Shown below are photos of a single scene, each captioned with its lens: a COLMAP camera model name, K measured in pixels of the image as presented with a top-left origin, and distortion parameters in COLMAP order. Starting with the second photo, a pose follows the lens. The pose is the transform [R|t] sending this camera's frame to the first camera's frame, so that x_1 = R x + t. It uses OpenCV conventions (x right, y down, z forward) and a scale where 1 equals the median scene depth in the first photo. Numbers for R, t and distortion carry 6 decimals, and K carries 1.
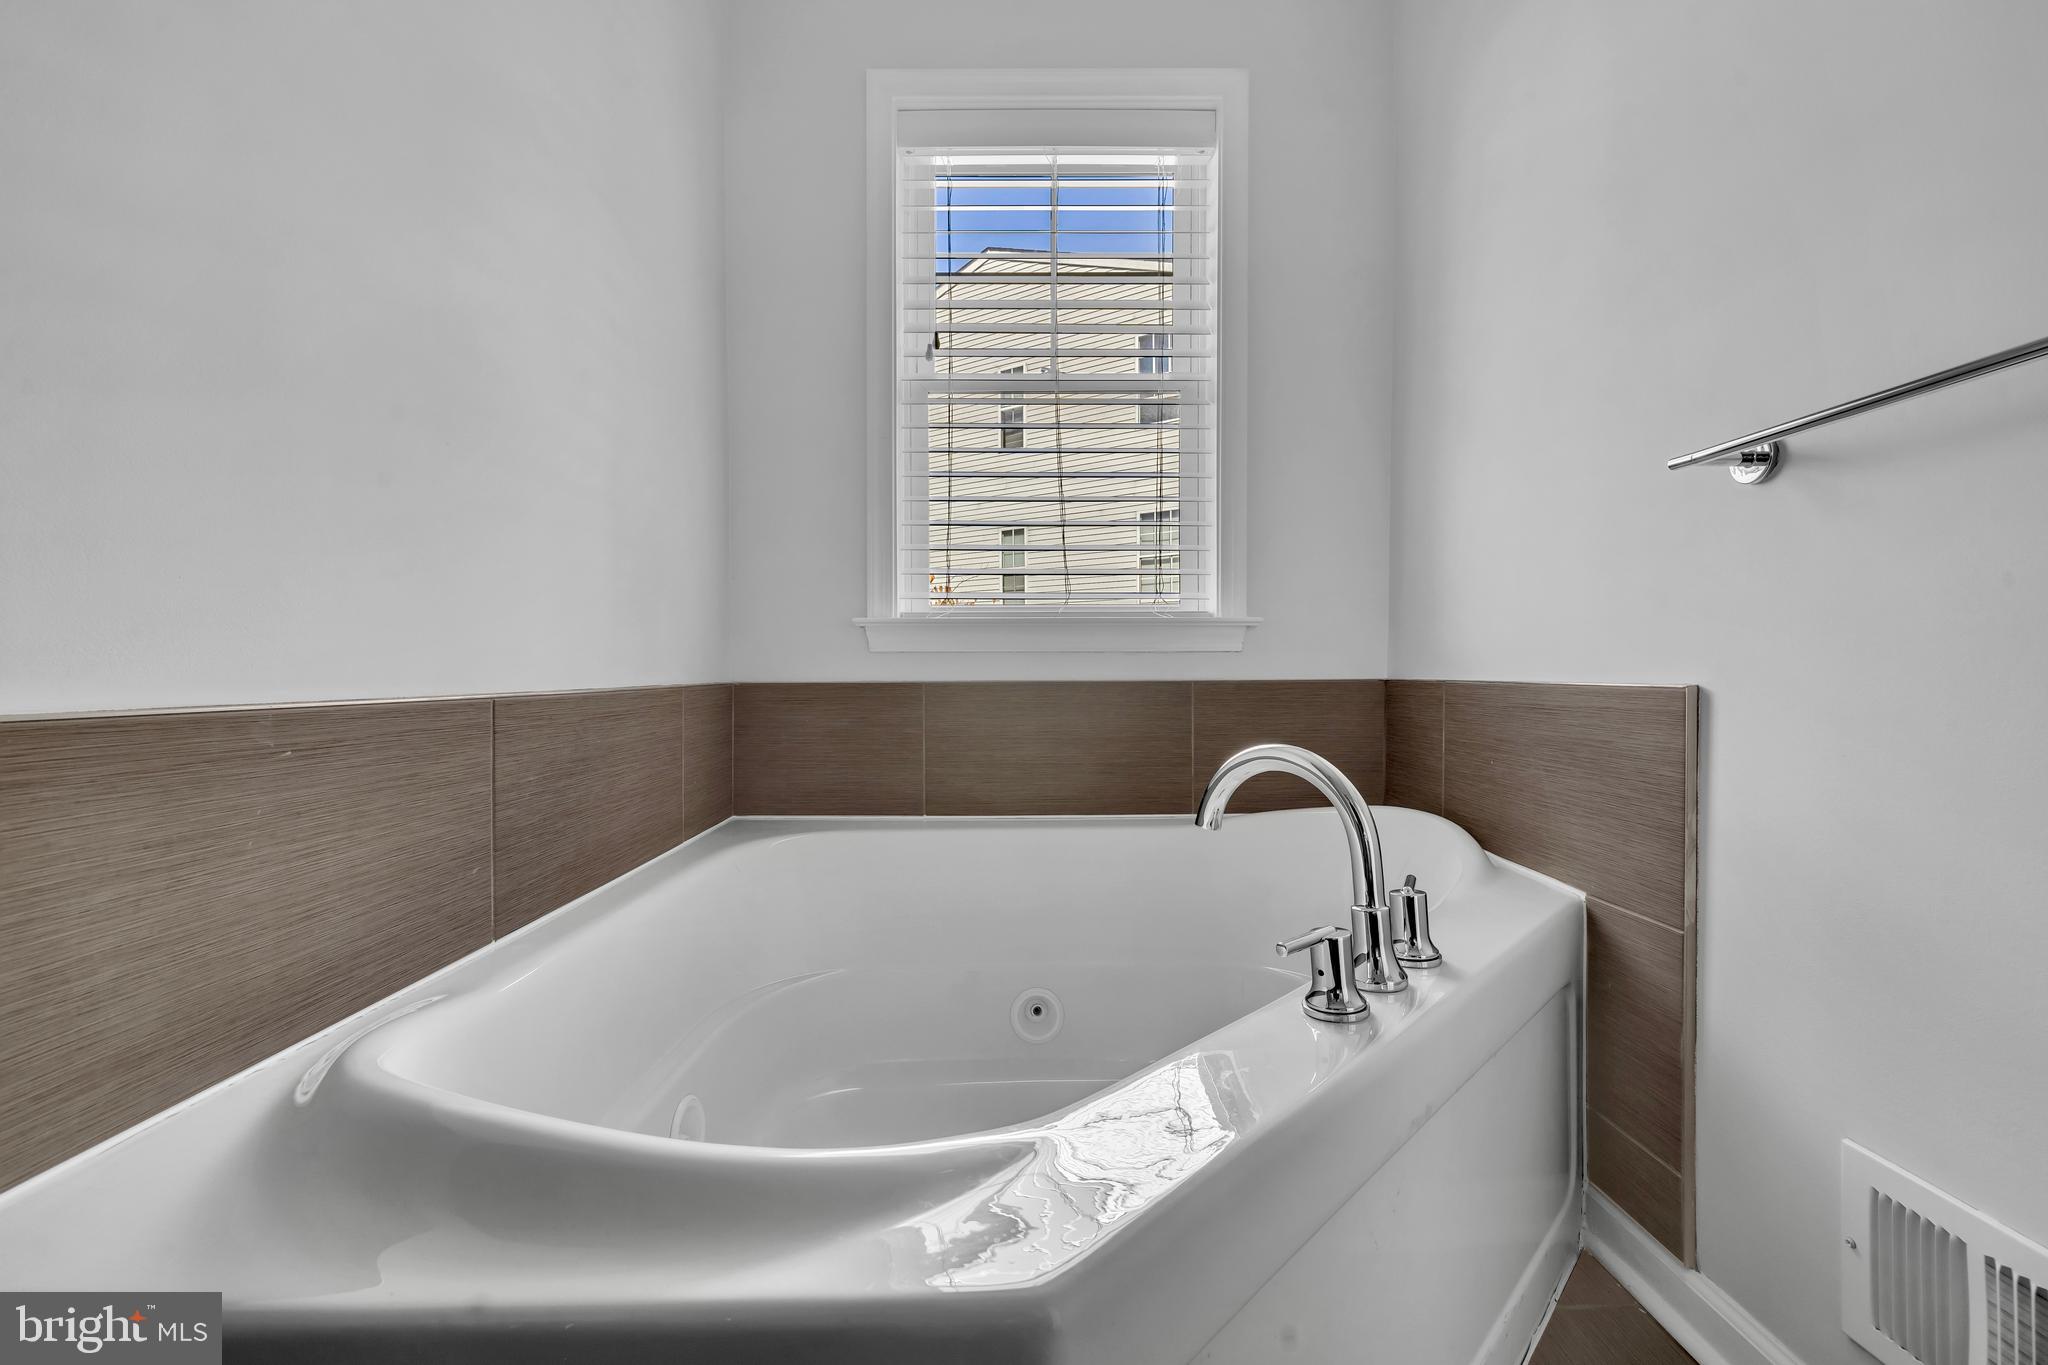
lens RADIAL K [[859.0, 0, 1019.2], [0, 859.0, 679.7], [0, 0, 1]] dist [0.000389, -0.000228]
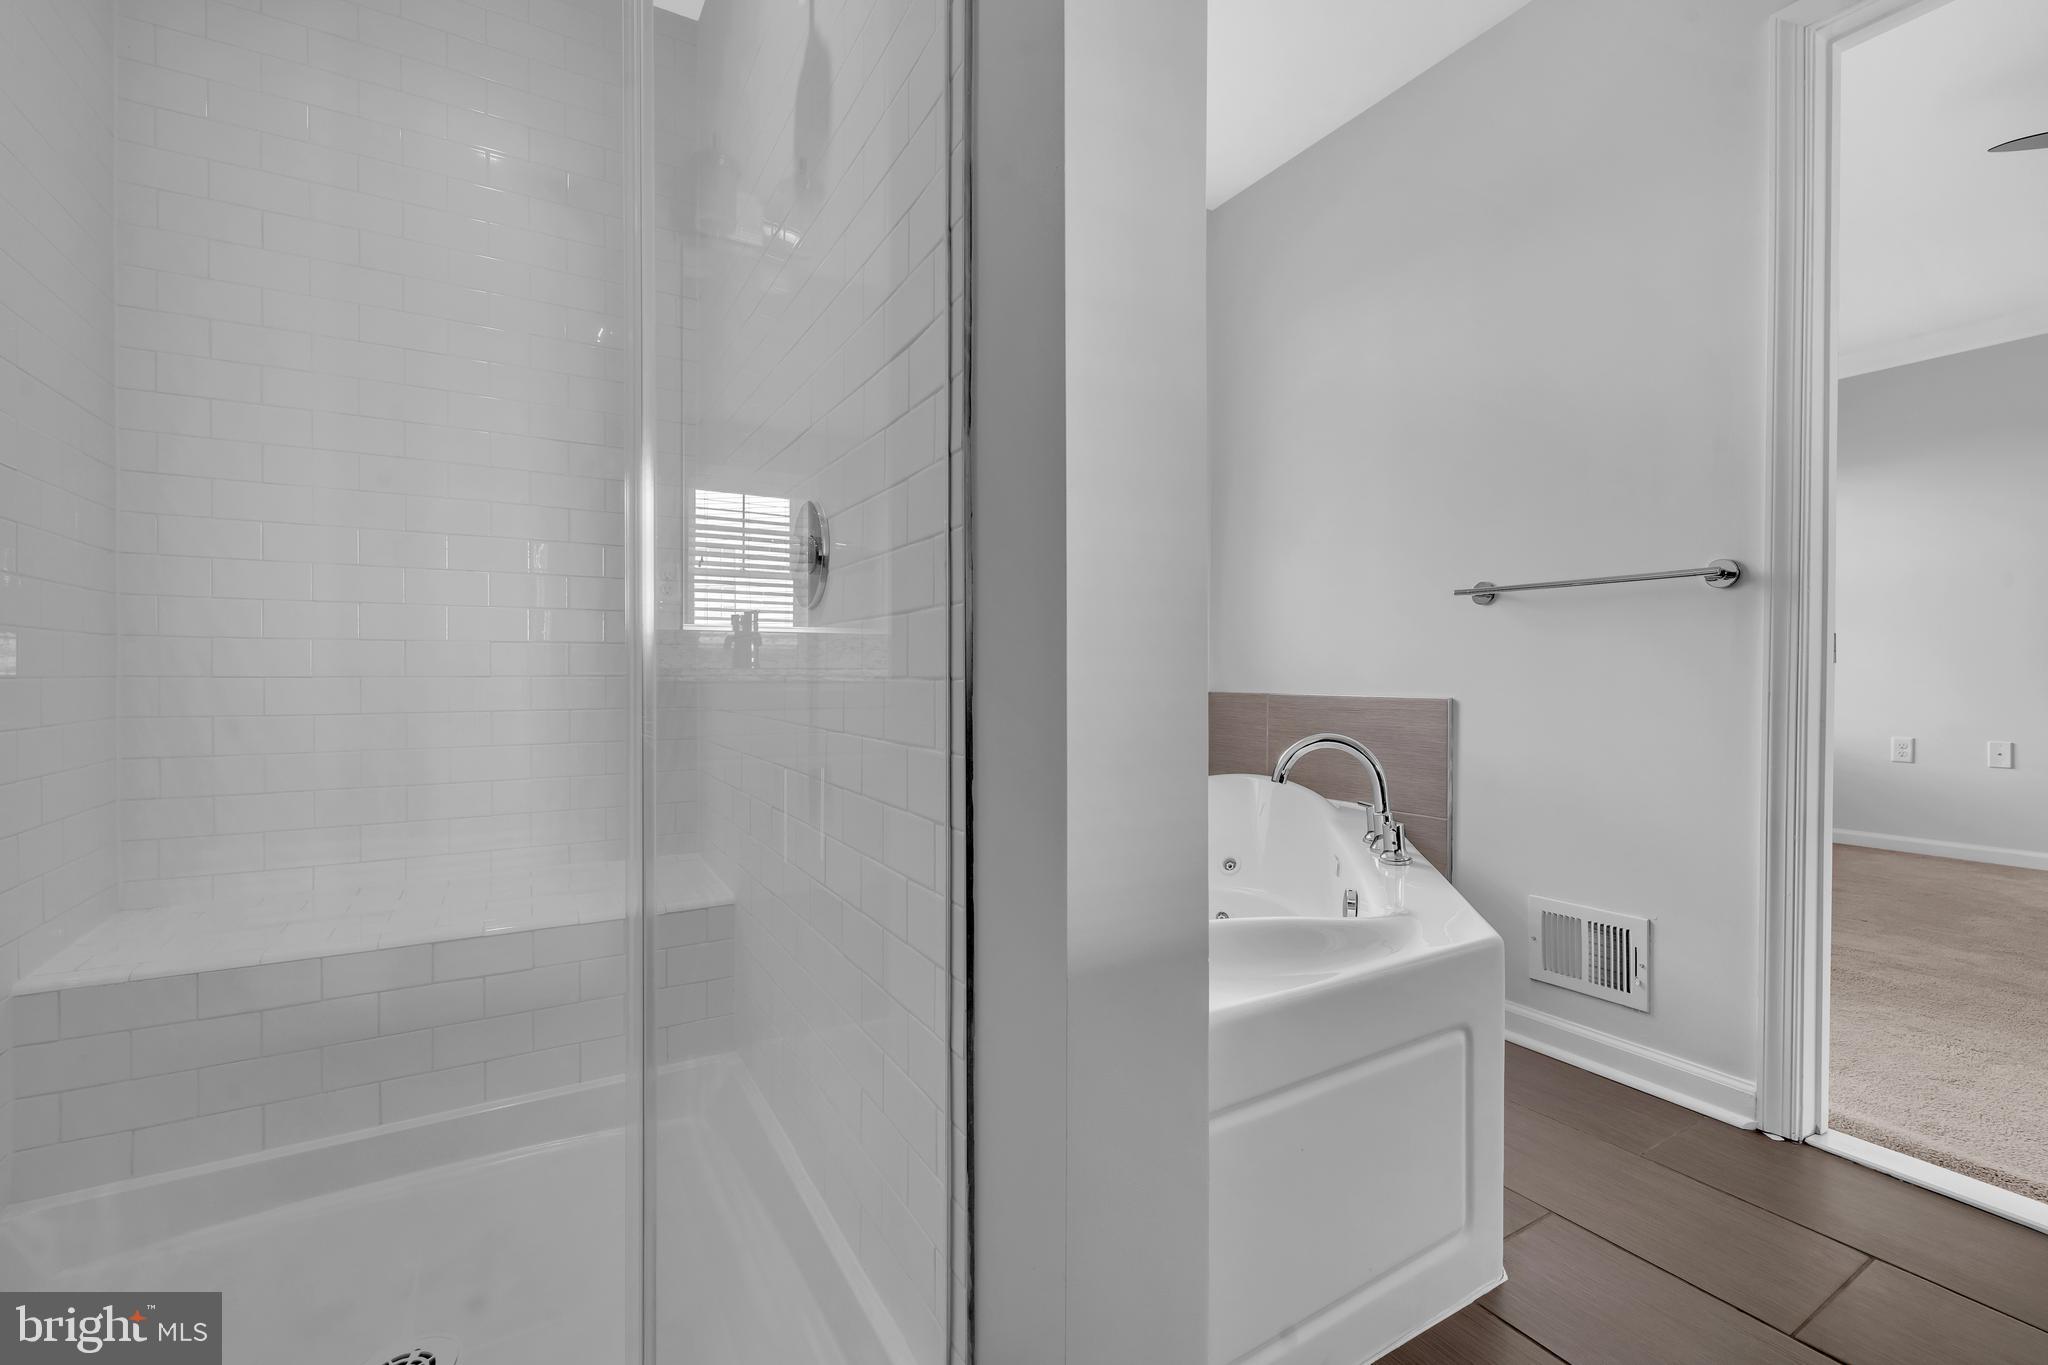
lens RADIAL K [[859.0, 0, 1019.2], [0, 859.0, 679.7], [0, 0, 1]] dist [0.000389, -0.000228]
pose [[0.861238, -0.003633, 0.508190, -1.150890], [0.003213, 0.999993, 0.001703, -0.045278], [-0.508192, 0.000166, 0.861244, -0.247326]]
